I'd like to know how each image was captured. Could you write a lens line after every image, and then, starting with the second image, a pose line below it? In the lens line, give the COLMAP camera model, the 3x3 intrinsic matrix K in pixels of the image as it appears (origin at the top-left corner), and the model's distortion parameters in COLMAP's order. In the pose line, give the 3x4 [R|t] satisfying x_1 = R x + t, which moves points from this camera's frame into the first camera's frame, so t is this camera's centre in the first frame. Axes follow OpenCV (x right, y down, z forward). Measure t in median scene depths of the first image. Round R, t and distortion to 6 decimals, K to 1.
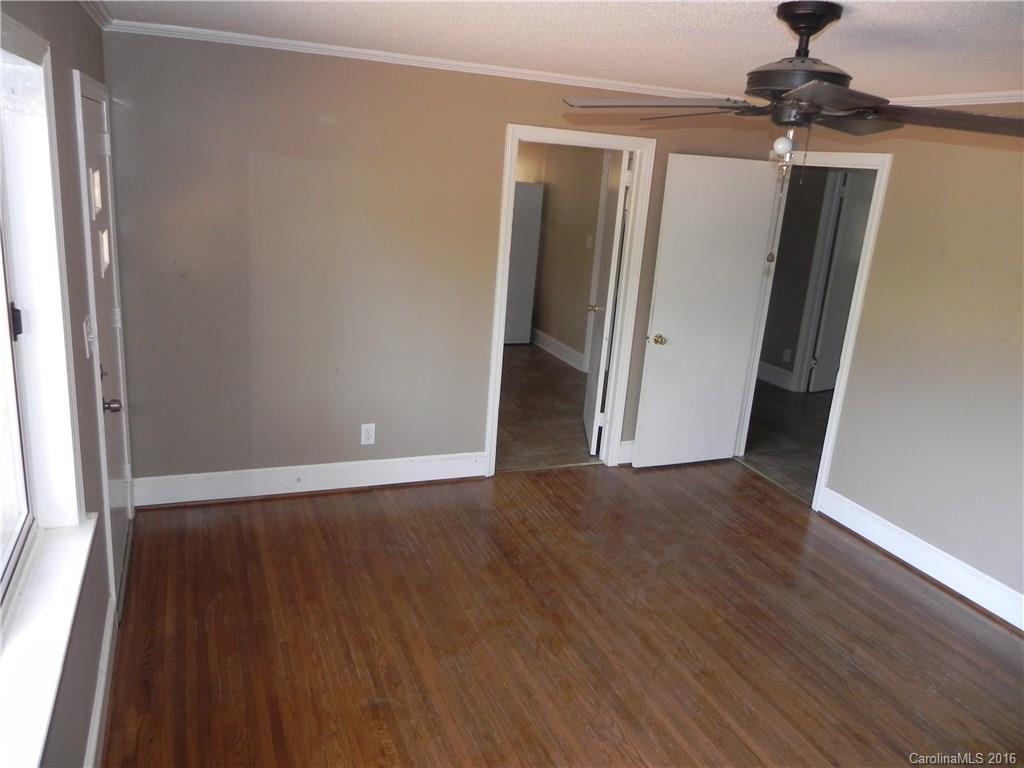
lens RADIAL K [[775.3, 0, 512.0], [0, 775.3, 384.0], [0, 0, 1]] dist [-0.012682, -0.005148]
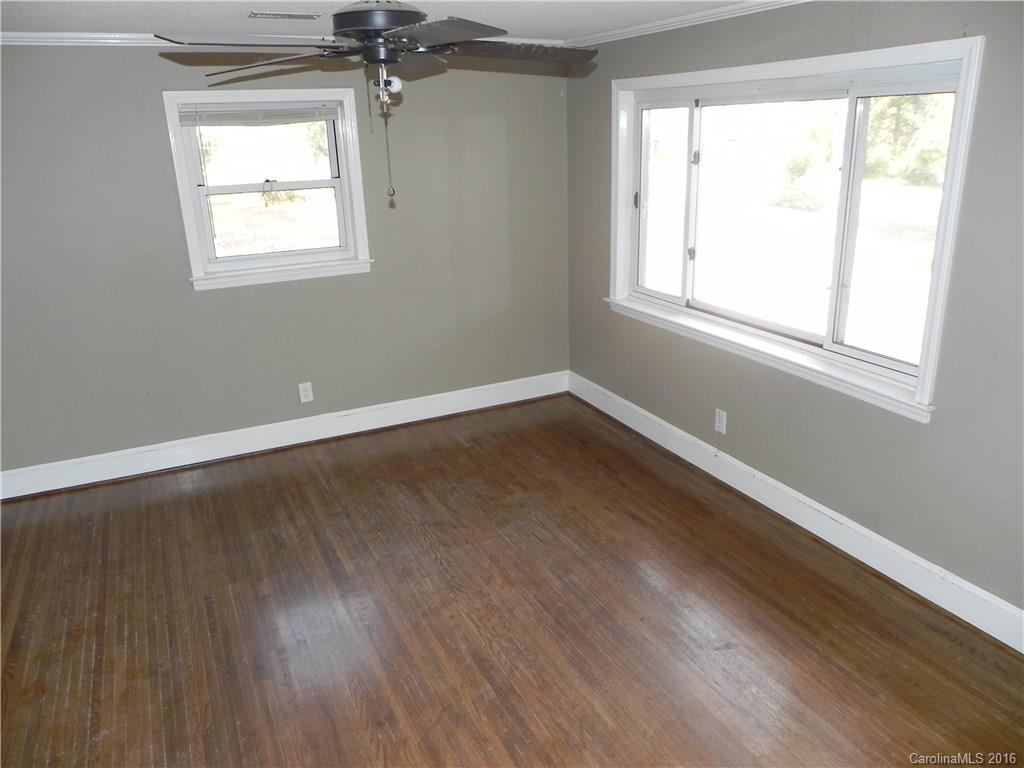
lens RADIAL K [[775.3, 0, 512.0], [0, 775.3, 384.0], [0, 0, 1]] dist [-0.012682, -0.005148]
pose [[-0.997677, -0.026139, -0.062906, 0.179964], [-0.057172, 0.823388, 0.564592, -0.433872], [0.037038, 0.566877, -0.822969, 1.590870]]
